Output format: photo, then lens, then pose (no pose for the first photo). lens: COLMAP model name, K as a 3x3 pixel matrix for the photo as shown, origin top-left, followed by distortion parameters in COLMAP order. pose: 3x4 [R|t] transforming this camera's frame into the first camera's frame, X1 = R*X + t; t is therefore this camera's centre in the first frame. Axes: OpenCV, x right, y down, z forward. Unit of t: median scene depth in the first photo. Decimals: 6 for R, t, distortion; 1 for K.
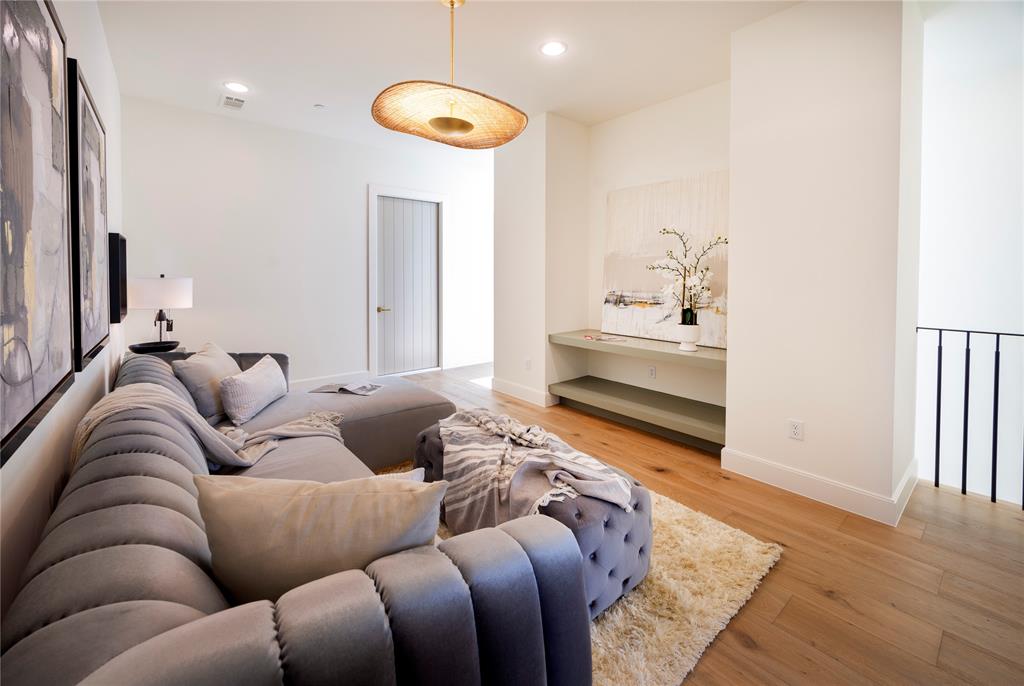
lens RADIAL K [[412.8, 0, 512.0], [0, 412.8, 343.0], [0, 0, 1]] dist [-0.000529, 0.000093]
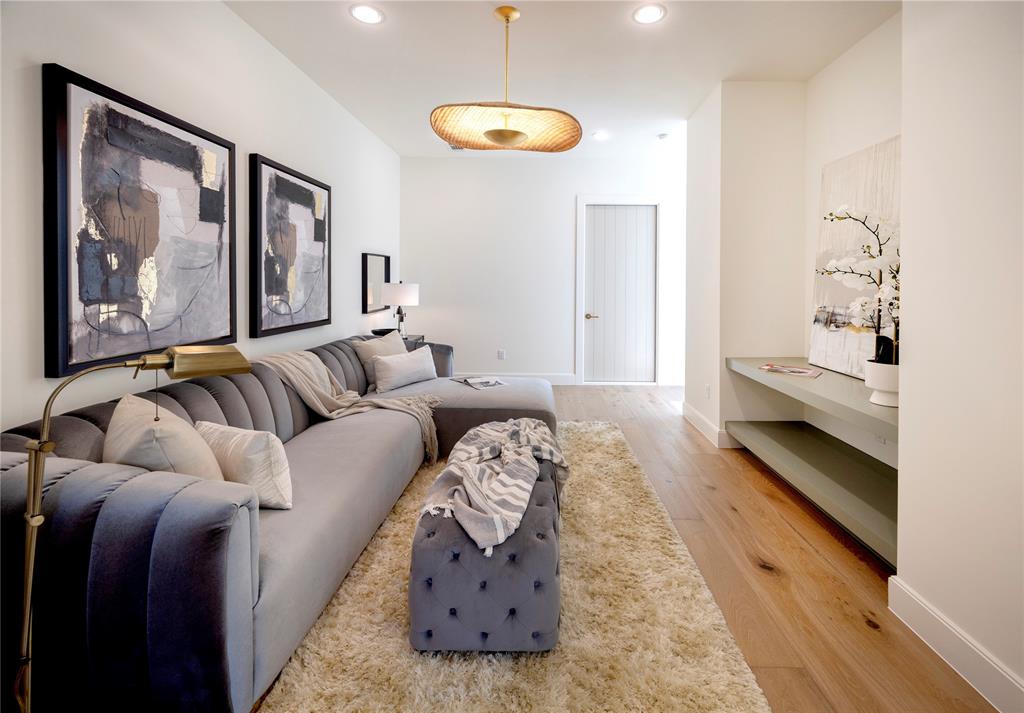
lens RADIAL K [[431.7, 0, 538.2], [0, 431.7, 346.7], [0, 0, 1]] dist [-0.000806, 0.000185]
pose [[0.767609, 0.097251, -0.633497, 0.373530], [-0.107711, 0.993937, 0.022071, -0.023137], [0.631803, 0.051292, 0.773430, 0.144941]]
